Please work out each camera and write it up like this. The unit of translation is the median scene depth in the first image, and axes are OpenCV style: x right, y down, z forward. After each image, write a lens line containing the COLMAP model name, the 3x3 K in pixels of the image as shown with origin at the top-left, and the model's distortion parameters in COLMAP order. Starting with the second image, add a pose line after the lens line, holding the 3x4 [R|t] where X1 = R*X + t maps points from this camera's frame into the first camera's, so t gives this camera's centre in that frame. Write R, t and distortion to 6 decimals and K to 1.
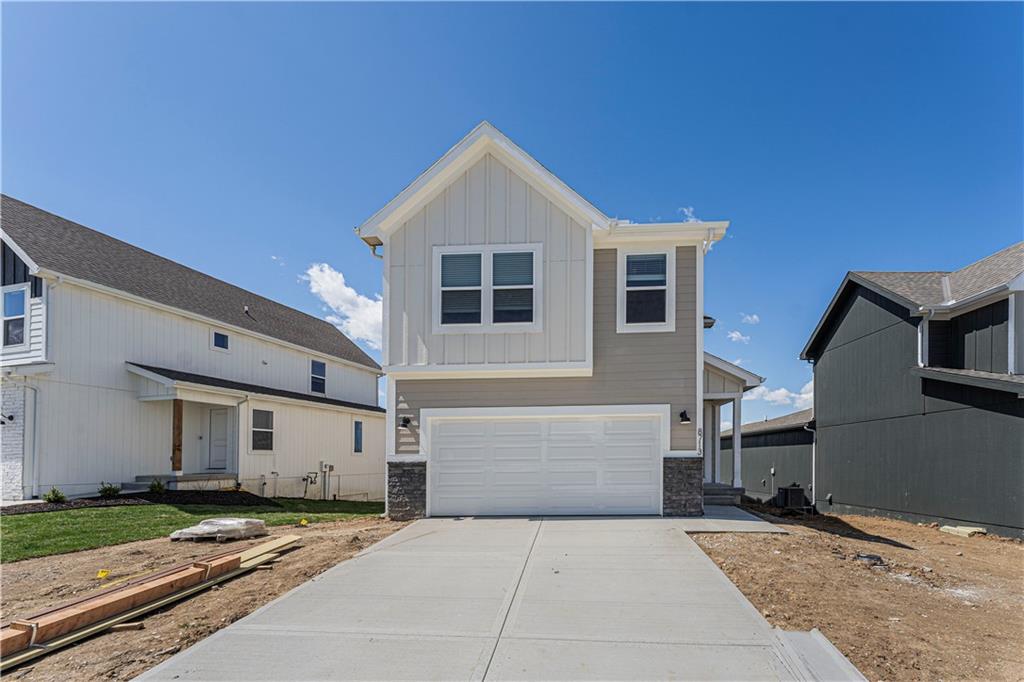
lens RADIAL K [[417.7, 0, 518.0], [0, 417.7, 343.7], [0, 0, 1]] dist [0.002125, 0.000237]
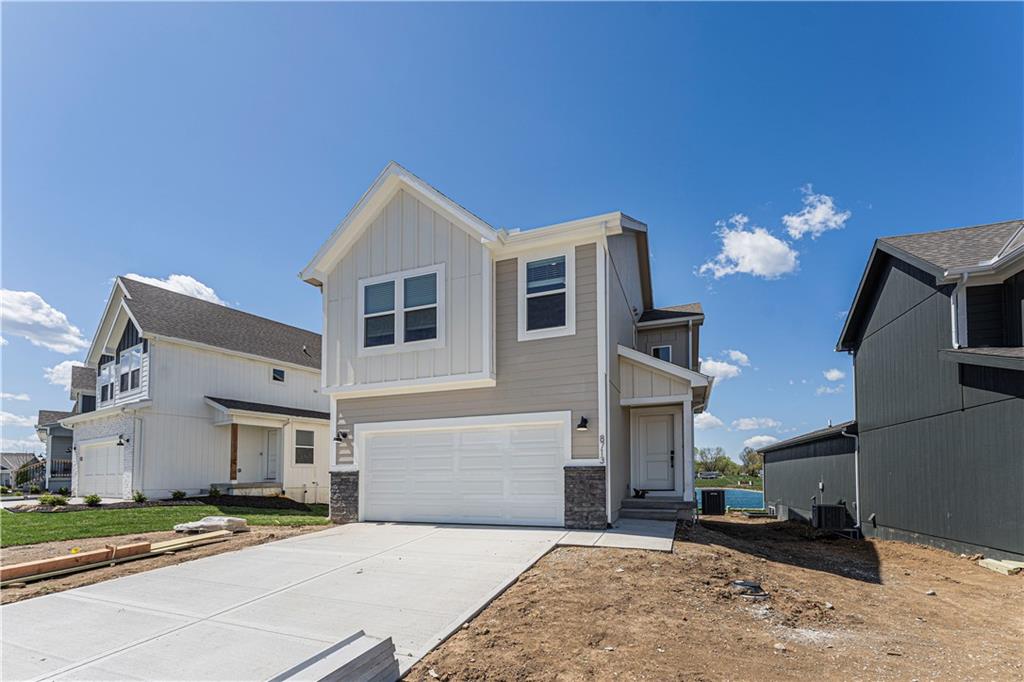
lens RADIAL K [[417.7, 0, 597.0], [0, 417.7, 351.6], [0, 0, 1]] dist [0.002125, 0.000237]
pose [[0.956342, -0.082395, -0.280396, 0.694800], [0.075844, 0.996535, -0.034156, 0.046951], [0.282239, 0.011399, 0.959277, 0.097419]]
